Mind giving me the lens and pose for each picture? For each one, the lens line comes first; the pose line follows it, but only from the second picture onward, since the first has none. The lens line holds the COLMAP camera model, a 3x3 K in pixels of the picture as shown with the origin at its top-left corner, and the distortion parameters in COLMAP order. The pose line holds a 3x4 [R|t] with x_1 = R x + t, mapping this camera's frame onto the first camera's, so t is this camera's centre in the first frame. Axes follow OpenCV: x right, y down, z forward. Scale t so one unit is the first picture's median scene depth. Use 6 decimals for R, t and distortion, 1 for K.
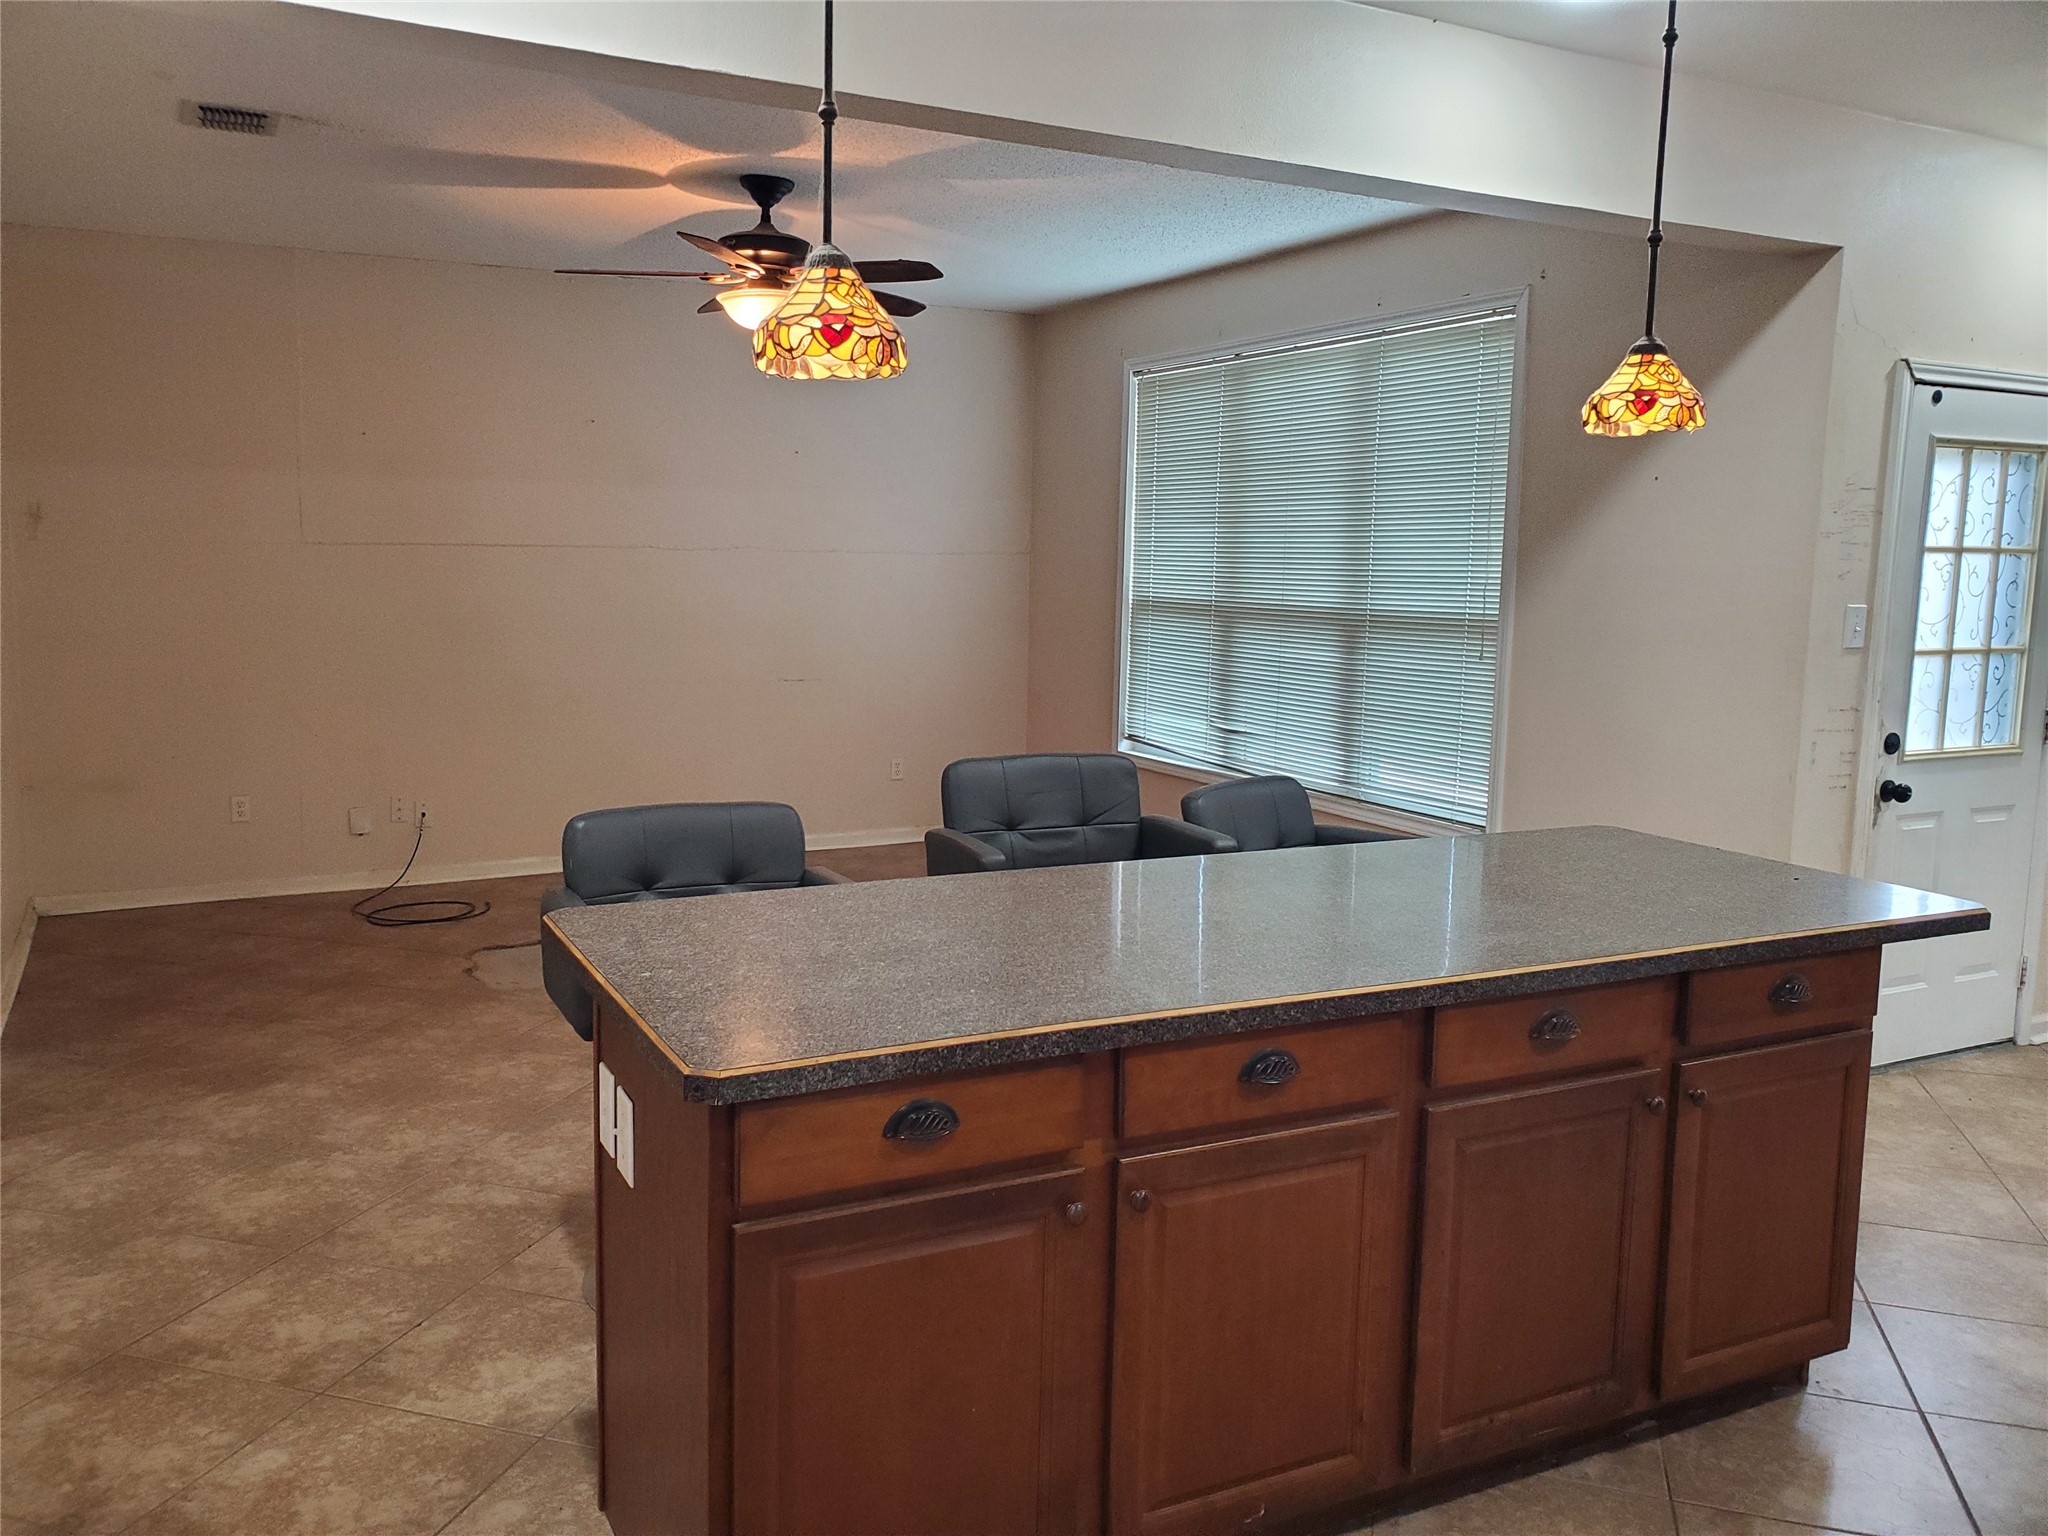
lens RADIAL K [[1602.6, 0, 982.7], [0, 1602.6, 744.6], [0, 0, 1]] dist [0.035250, -0.029281]
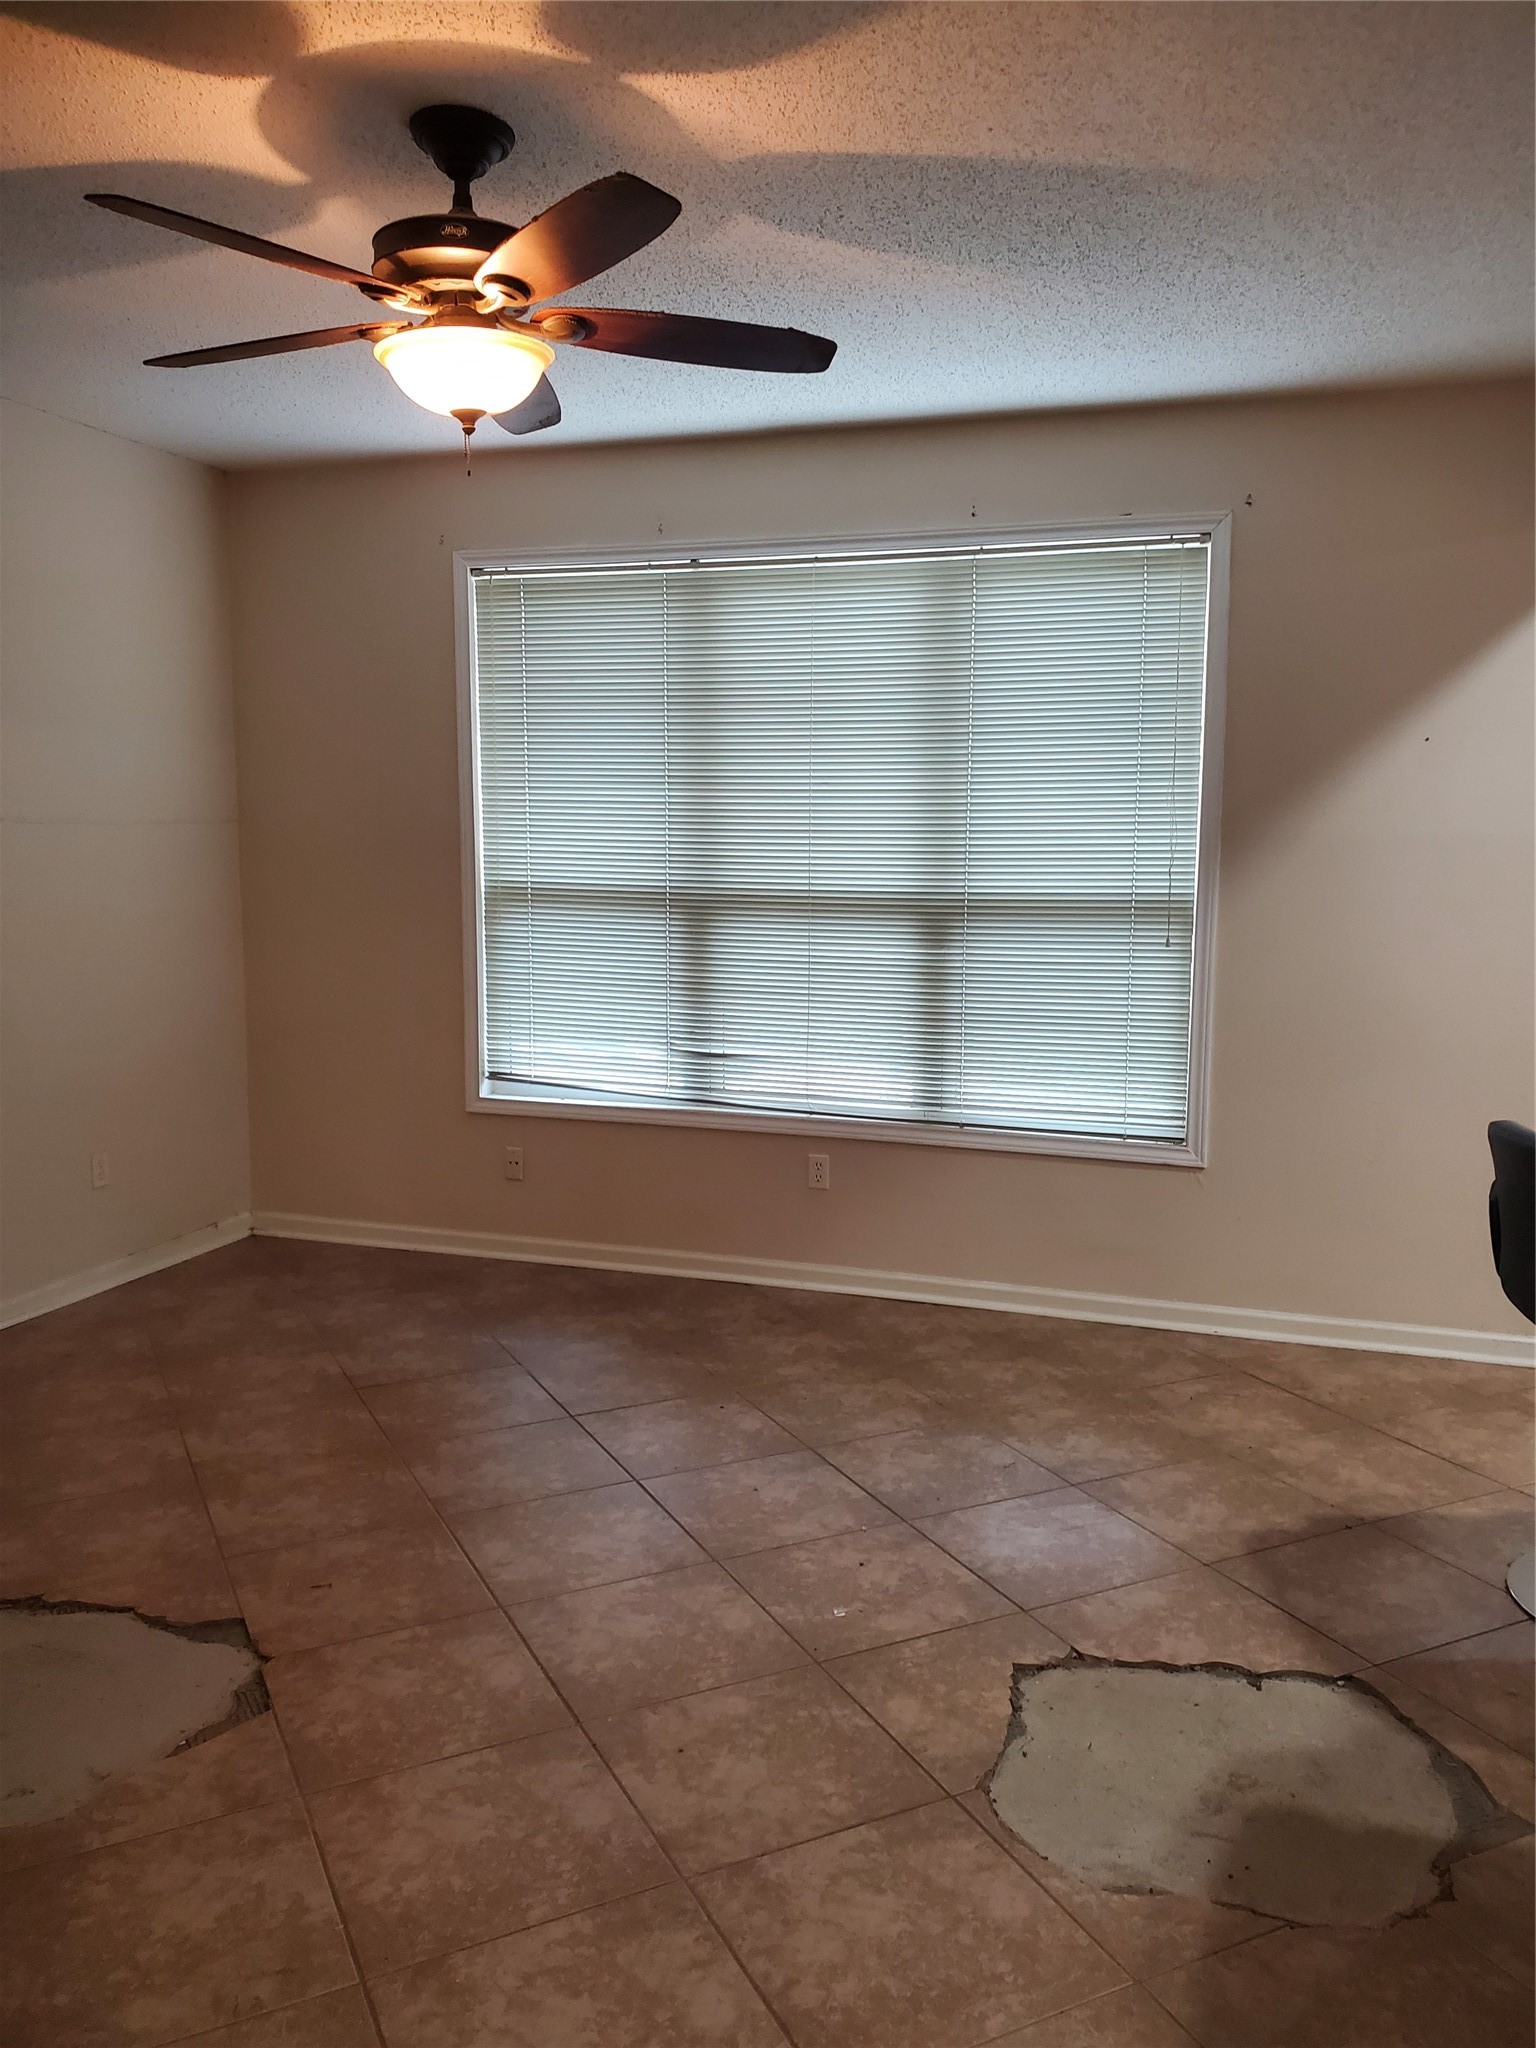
lens RADIAL K [[1602.6, 0, 785.8], [0, 1602.6, 1012.9], [0, 0, 1]] dist [0.035250, -0.029281]
pose [[0.713991, -0.097443, 0.693341, -0.356196], [0.089439, 0.994849, 0.047715, -0.063220], [-0.694419, 0.027944, 0.719028, 0.434240]]
